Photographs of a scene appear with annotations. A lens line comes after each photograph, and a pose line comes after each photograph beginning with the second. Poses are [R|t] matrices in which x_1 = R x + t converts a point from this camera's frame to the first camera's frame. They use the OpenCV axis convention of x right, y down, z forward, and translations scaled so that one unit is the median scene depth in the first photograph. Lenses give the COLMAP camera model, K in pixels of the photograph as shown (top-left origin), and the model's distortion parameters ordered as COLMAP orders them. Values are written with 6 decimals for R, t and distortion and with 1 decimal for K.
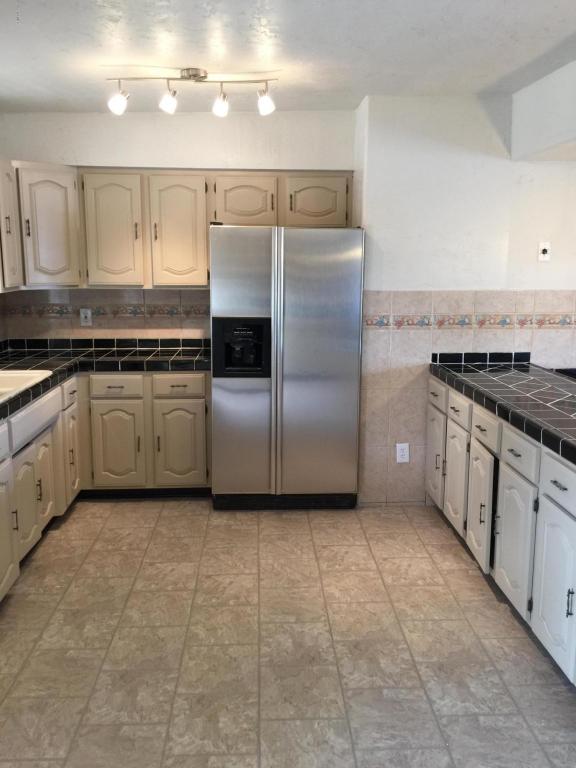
lens RADIAL K [[662.5, 0, 285.9], [0, 662.5, 371.0], [0, 0, 1]] dist [0.091199, -0.109932]
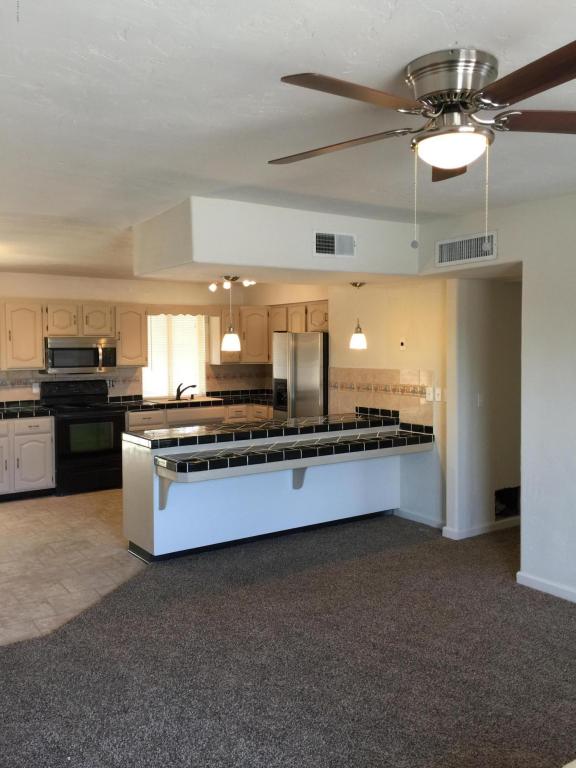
lens RADIAL K [[662.5, 0, 285.9], [0, 662.5, 371.0], [0, 0, 1]] dist [0.091199, -0.109932]
pose [[0.524238, 0.024160, -0.851229, 1.510914], [-0.130903, 0.990003, -0.052519, -0.005303], [0.841450, 0.138961, 0.522160, 0.007615]]
